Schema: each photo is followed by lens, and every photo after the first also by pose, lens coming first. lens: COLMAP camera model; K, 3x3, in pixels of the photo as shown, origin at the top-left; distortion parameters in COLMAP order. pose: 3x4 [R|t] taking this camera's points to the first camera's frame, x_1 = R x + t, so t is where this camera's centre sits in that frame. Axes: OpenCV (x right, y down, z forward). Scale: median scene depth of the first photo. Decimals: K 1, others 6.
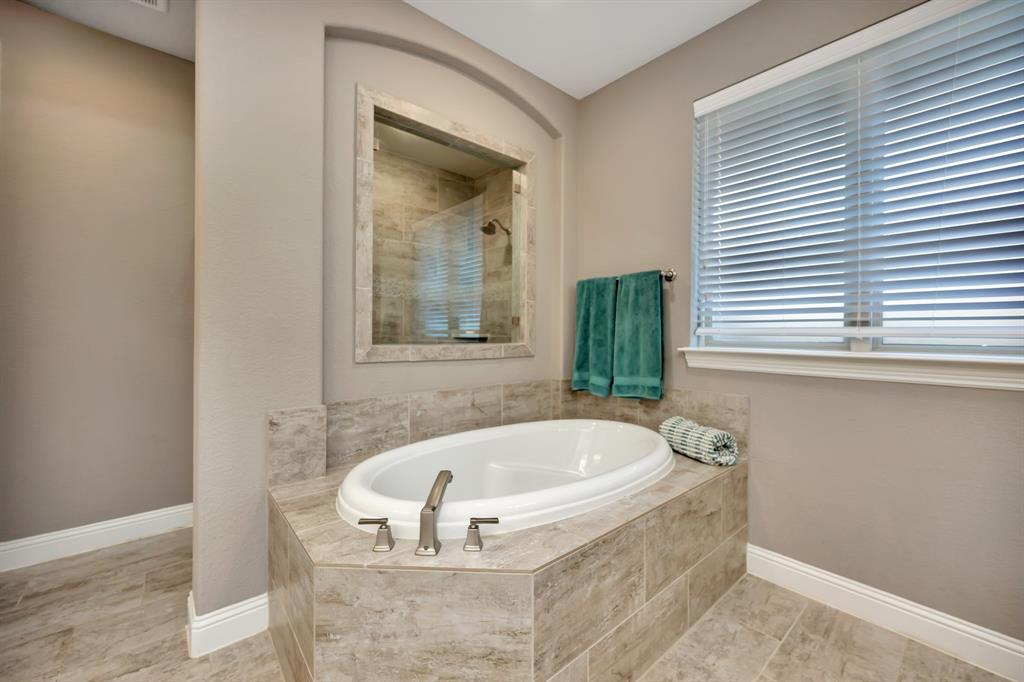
lens RADIAL K [[410.8, 0, 515.6], [0, 410.8, 334.1], [0, 0, 1]] dist [-0.000716, 0.000460]
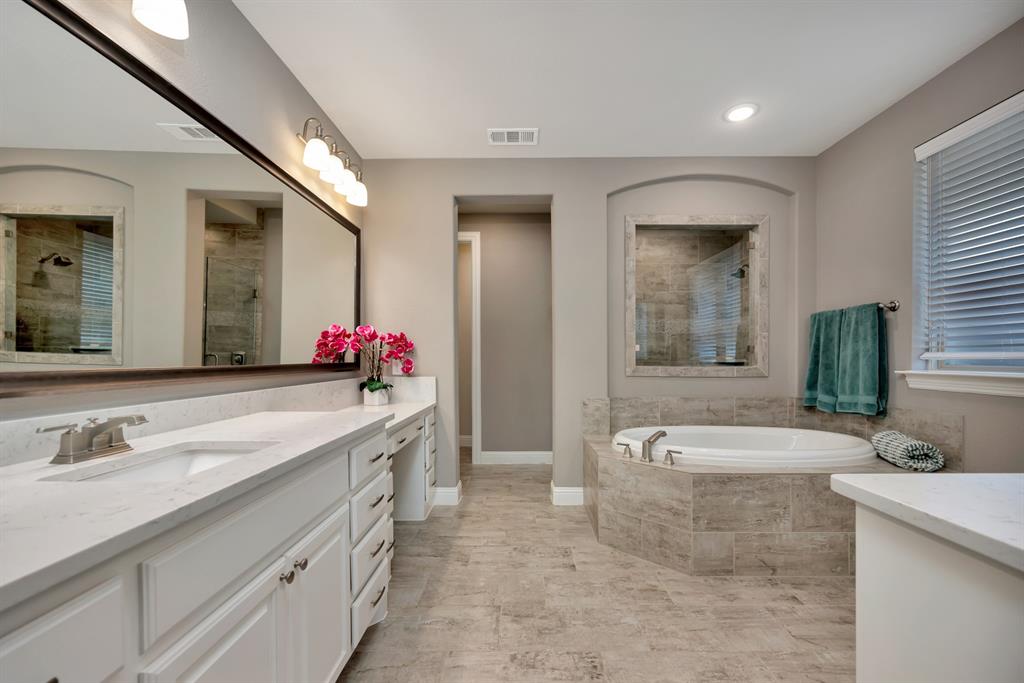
lens RADIAL K [[410.8, 0, 523.7], [0, 410.8, 359.0], [0, 0, 1]] dist [-0.000716, 0.000460]
pose [[0.767452, -0.004735, -0.641089, 0.332325], [0.002424, 0.999987, -0.004483, 0.003848], [0.641101, 0.001887, 0.767454, -0.520542]]
